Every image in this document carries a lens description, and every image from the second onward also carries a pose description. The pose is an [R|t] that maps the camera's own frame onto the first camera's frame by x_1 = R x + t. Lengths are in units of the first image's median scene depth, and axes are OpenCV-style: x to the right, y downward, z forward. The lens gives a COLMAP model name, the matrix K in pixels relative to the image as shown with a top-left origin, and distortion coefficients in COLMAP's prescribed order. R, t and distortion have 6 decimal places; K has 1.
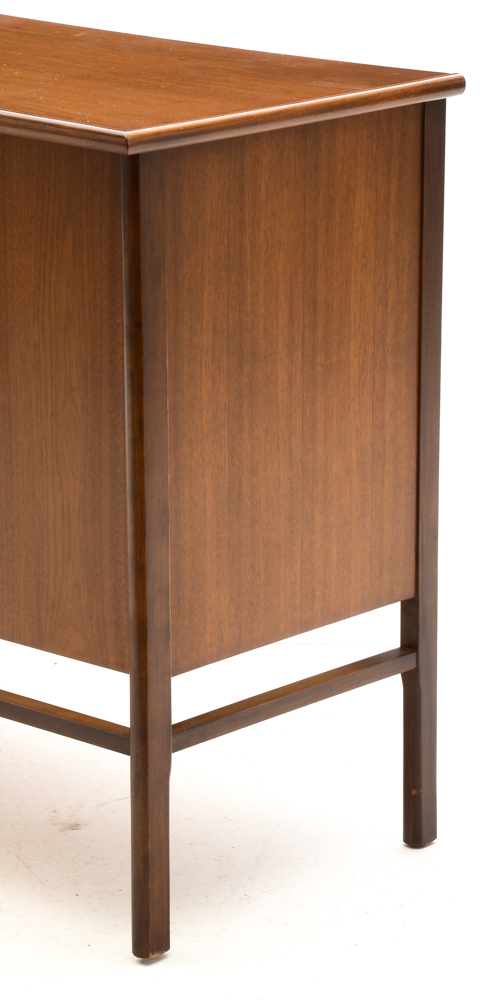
lens RADIAL K [[3533.7, 0, 246.0], [0, 3533.7, 500.0], [0, 0, 1]] dist [1.059975, 1.183063]
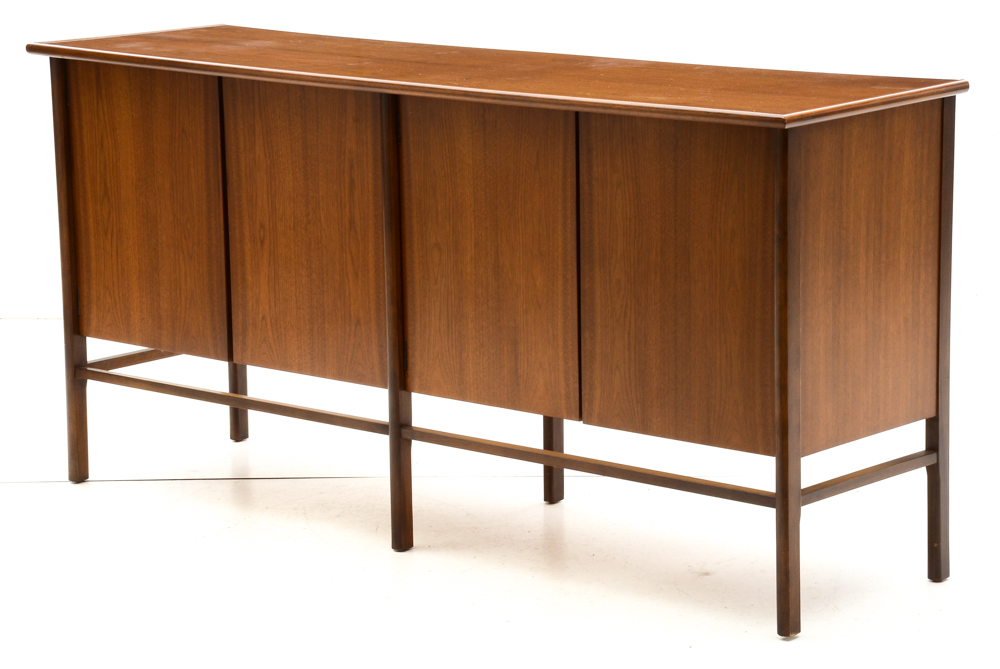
lens RADIAL K [[3113.3, 0, 500.0], [0, 3113.3, 334.5], [0, 0, 1]] dist [0.896294, 0.333291]
pose [[0.999459, -0.020323, 0.025862, -0.190346], [0.021909, 0.997797, -0.062626, 0.079715], [-0.024533, 0.063159, 0.997702, -0.403130]]
